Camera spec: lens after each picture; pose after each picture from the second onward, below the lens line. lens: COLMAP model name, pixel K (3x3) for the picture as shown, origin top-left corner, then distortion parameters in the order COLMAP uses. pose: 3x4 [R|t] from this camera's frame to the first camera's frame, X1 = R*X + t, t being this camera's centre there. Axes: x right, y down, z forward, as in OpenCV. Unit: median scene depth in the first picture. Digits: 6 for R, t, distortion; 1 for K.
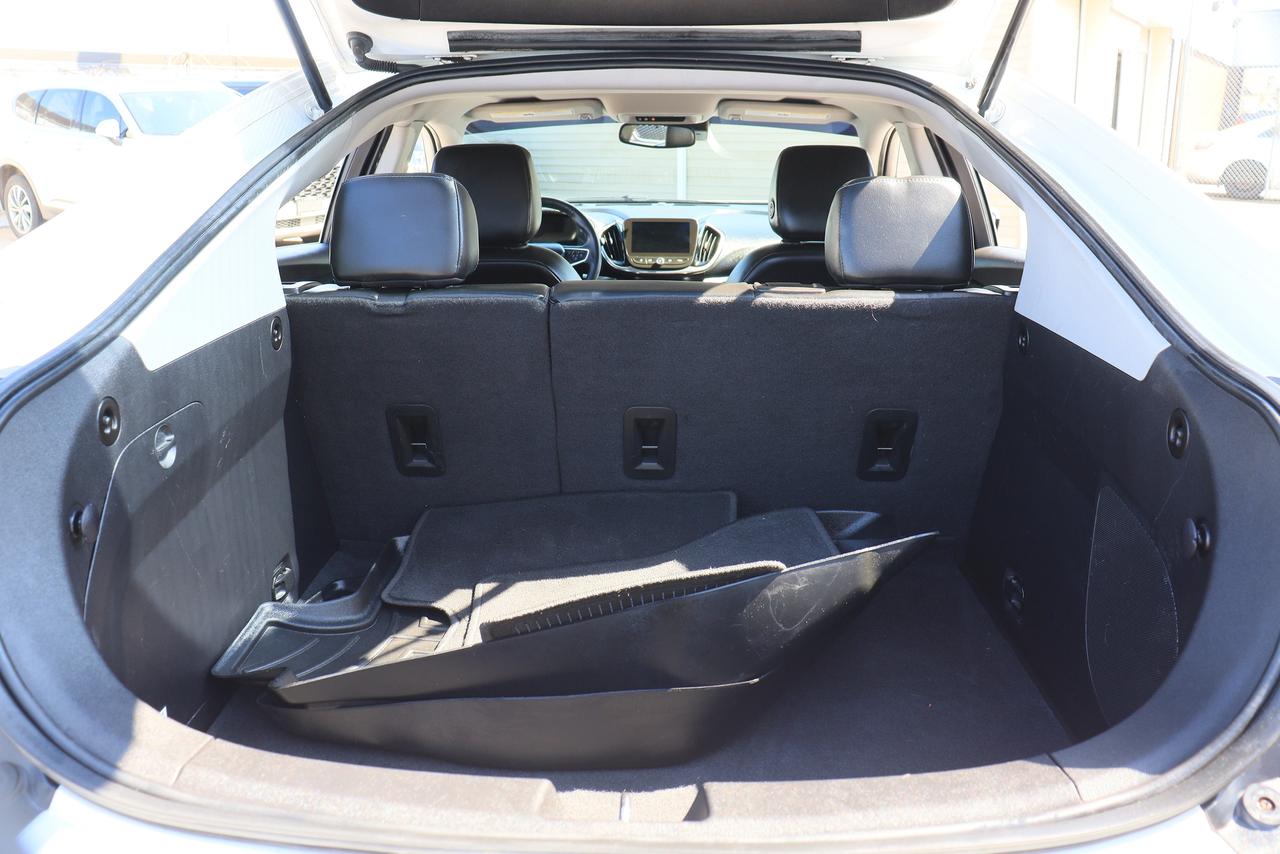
lens RADIAL K [[1070.9, 0, 639.6], [0, 1070.9, 425.6], [0, 0, 1]] dist [-0.014870, -0.001595]
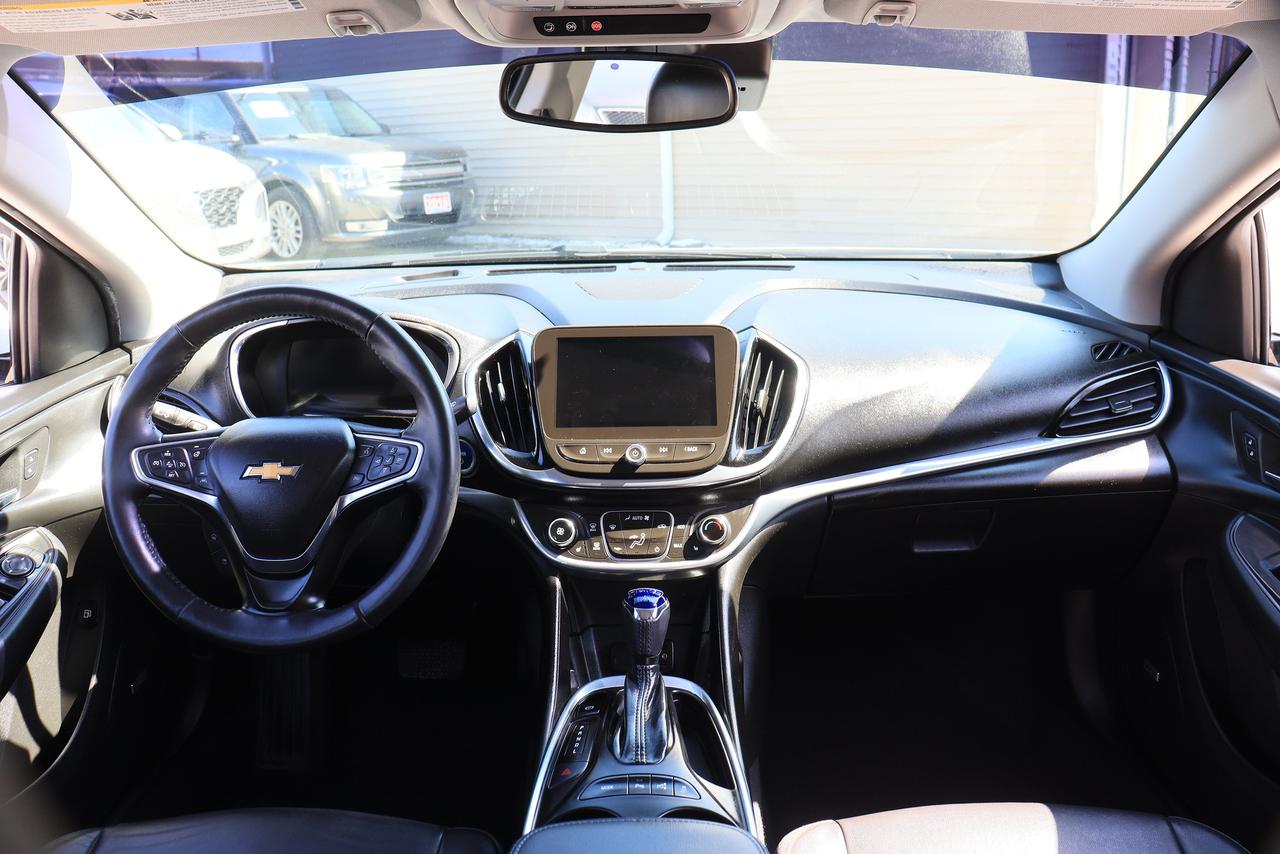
lens RADIAL K [[1070.9, 0, 640.2], [0, 1070.9, 427.9], [0, 0, 1]] dist [-0.014870, -0.001595]
pose [[0.999528, -0.023766, 0.019475, 0.013844], [0.023923, 0.999683, -0.007891, -0.157864], [-0.019282, 0.008354, 0.999779, 0.639033]]
